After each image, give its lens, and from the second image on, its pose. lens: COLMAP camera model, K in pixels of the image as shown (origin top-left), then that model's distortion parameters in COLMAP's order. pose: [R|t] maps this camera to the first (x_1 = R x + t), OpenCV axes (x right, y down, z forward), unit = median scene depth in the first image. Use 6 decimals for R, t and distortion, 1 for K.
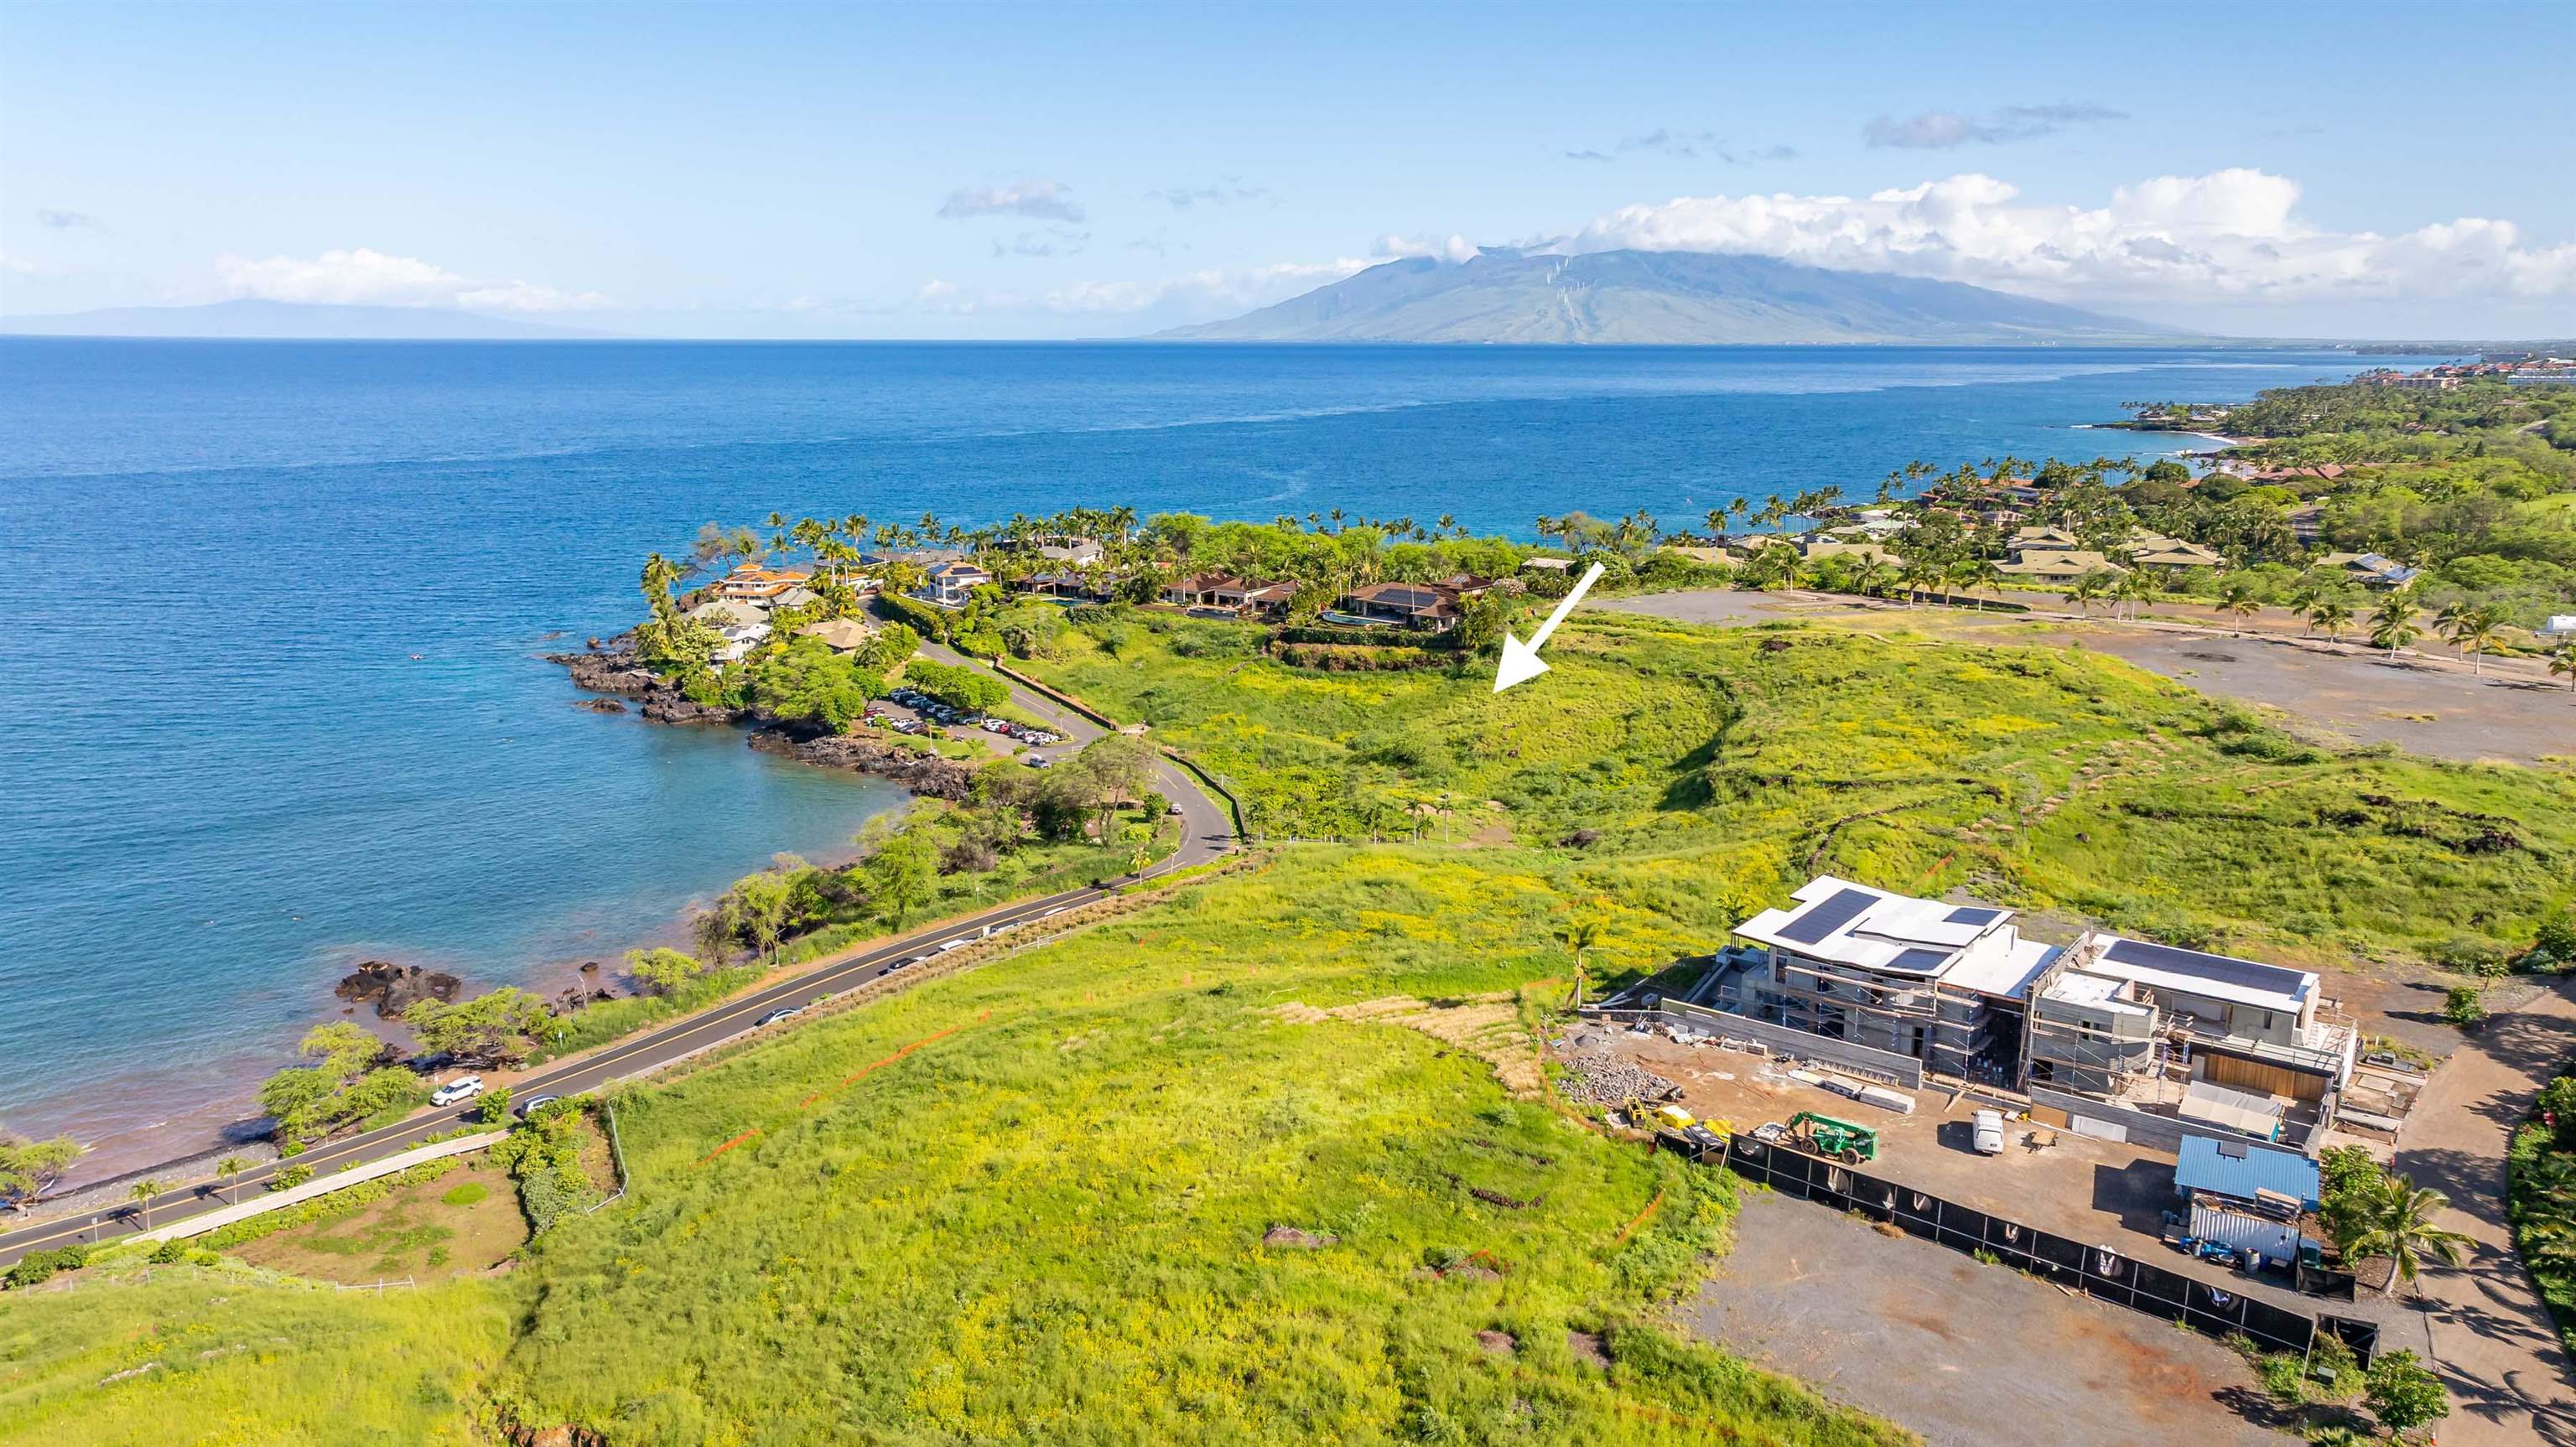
lens RADIAL K [[1836.1, 0, 1287.8], [0, 1836.1, 731.4], [0, 0, 1]] dist [-0.011492, 0.035926]
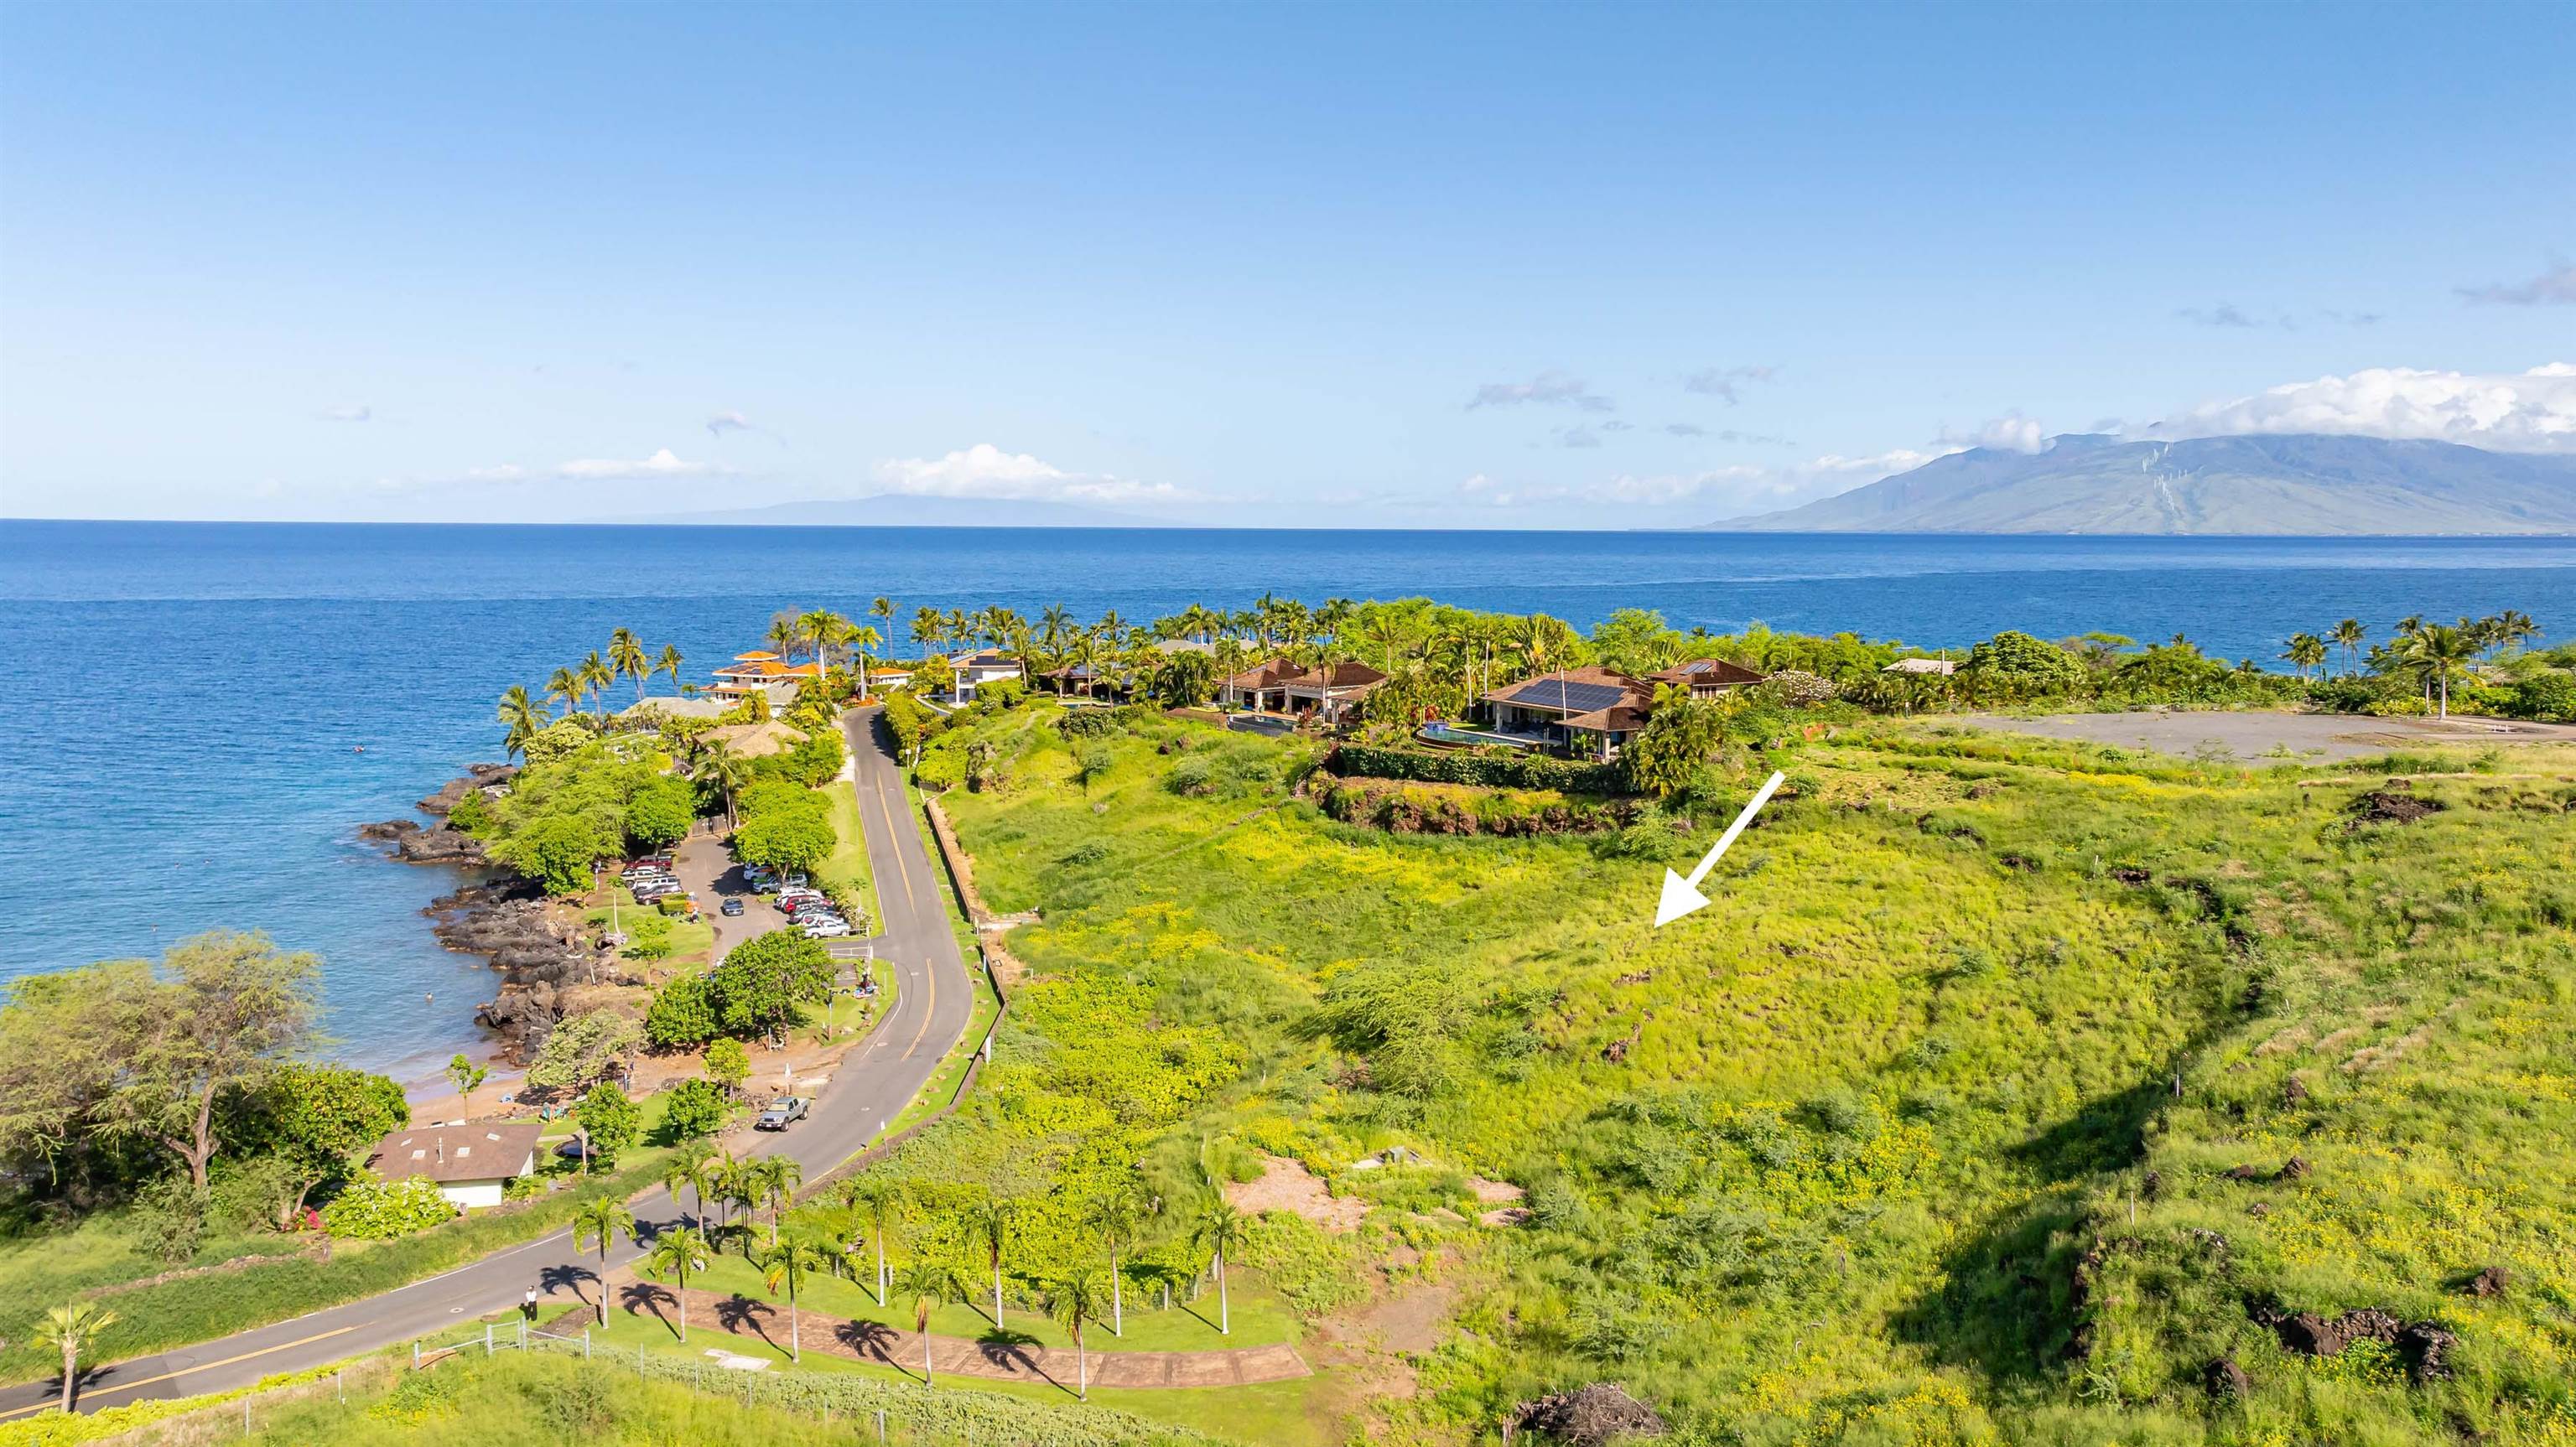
lens RADIAL K [[1836.1, 0, 1290.9], [0, 1836.1, 708.7], [0, 0, 1]] dist [-0.011492, 0.035926]
pose [[0.956268, 0.032681, -0.290659, 0.142891], [-0.065807, 0.992300, -0.104932, -0.012167], [0.284991, 0.119470, 0.951056, 0.519687]]
